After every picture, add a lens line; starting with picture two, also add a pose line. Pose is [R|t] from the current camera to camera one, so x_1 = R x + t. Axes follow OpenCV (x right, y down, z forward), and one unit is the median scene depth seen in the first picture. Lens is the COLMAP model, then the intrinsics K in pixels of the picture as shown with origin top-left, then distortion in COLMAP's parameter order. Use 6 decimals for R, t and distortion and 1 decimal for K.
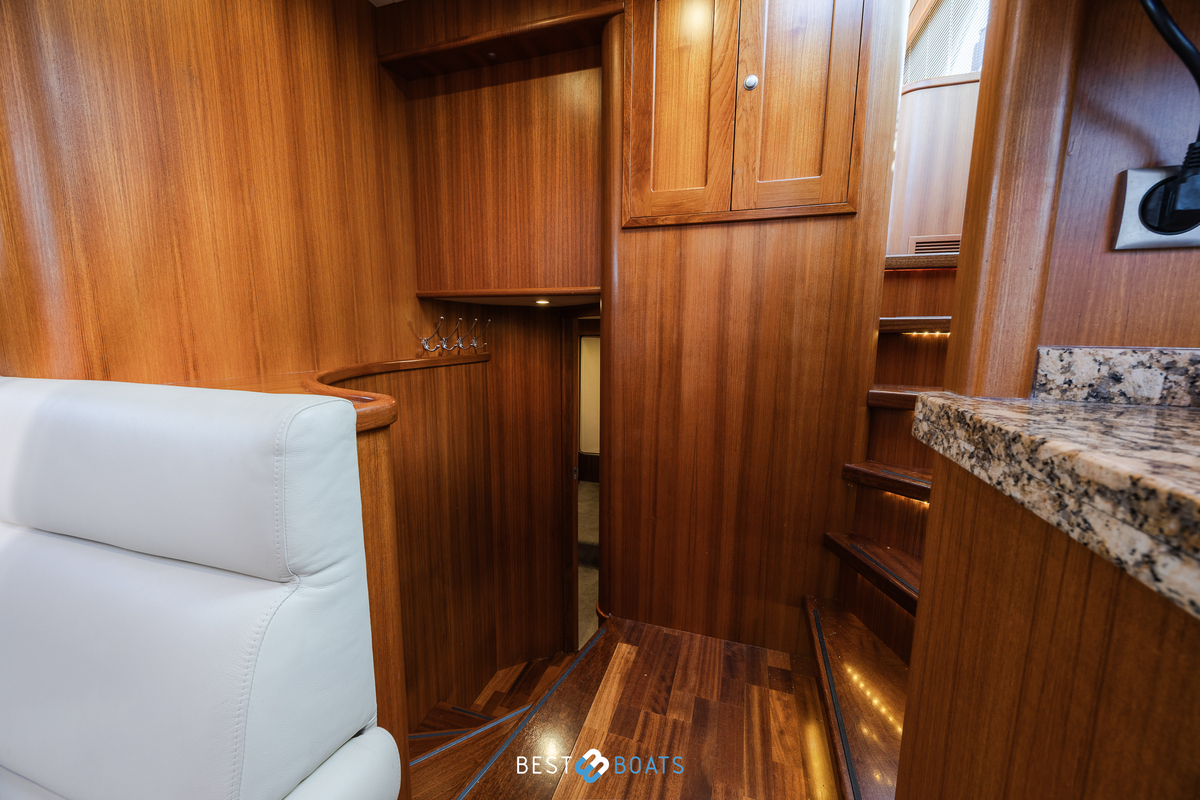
lens RADIAL K [[461.3, 0, 596.7], [0, 461.3, 400.9], [0, 0, 1]] dist [0.001450, -0.000813]
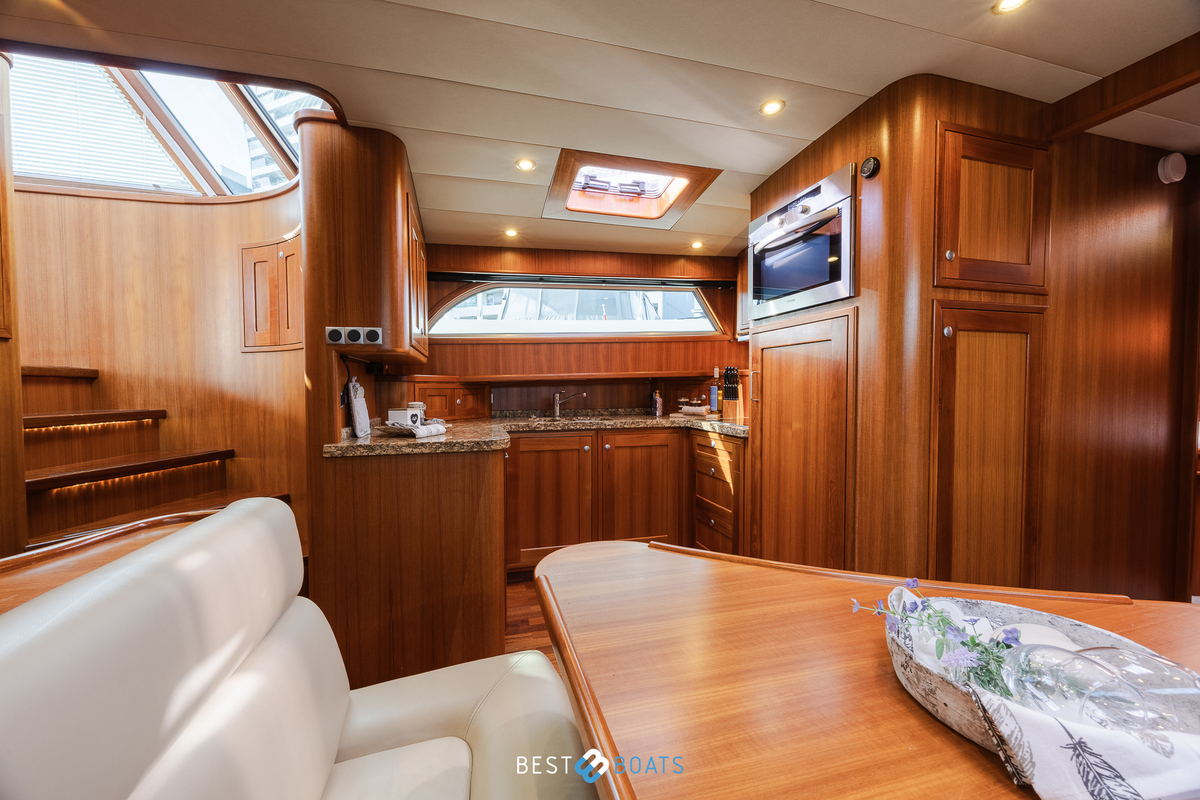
lens RADIAL K [[461.3, 0, 599.5], [0, 461.3, 401.5], [0, 0, 1]] dist [0.001450, -0.000813]
pose [[-0.561401, -0.030034, 0.826999, -1.309097], [0.126324, 0.984519, 0.121509, -0.195829], [-0.817845, 0.172685, -0.548916, 0.425416]]
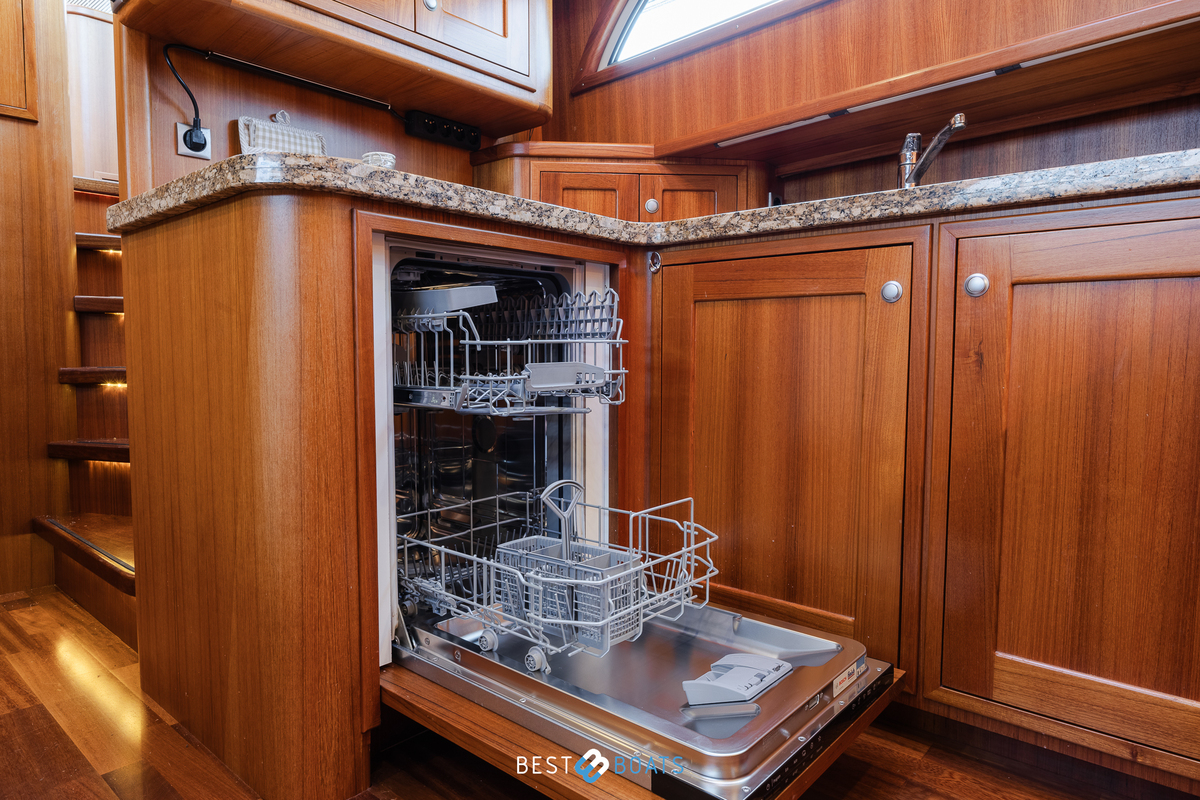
lens RADIAL K [[731.9, 0, 597.6], [0, 731.9, 397.5], [0, 0, 1]] dist [-0.002624, -0.000972]
pose [[0.389374, -0.062563, 0.918953, -0.500016], [0.140114, 0.990103, 0.008038, 0.373904], [-0.910360, 0.125629, 0.394286, -0.724586]]
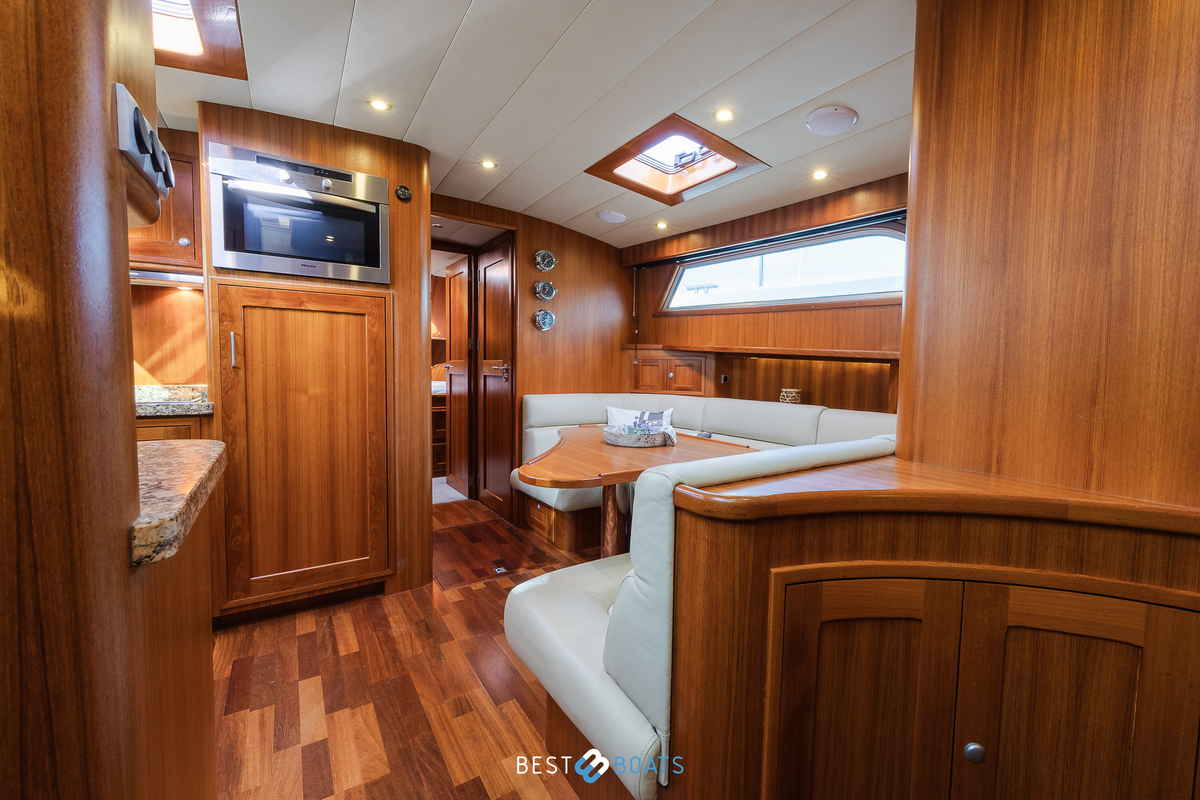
lens RADIAL K [[487.9, 0, 627.0], [0, 487.9, 393.6], [0, 0, 1]] dist [0.004016, 0.000521]
pose [[-0.597802, 0.029623, -0.801096, 0.348483], [-0.141486, 0.979730, 0.141810, -0.223978], [0.789059, 0.198118, -0.581493, 0.886300]]
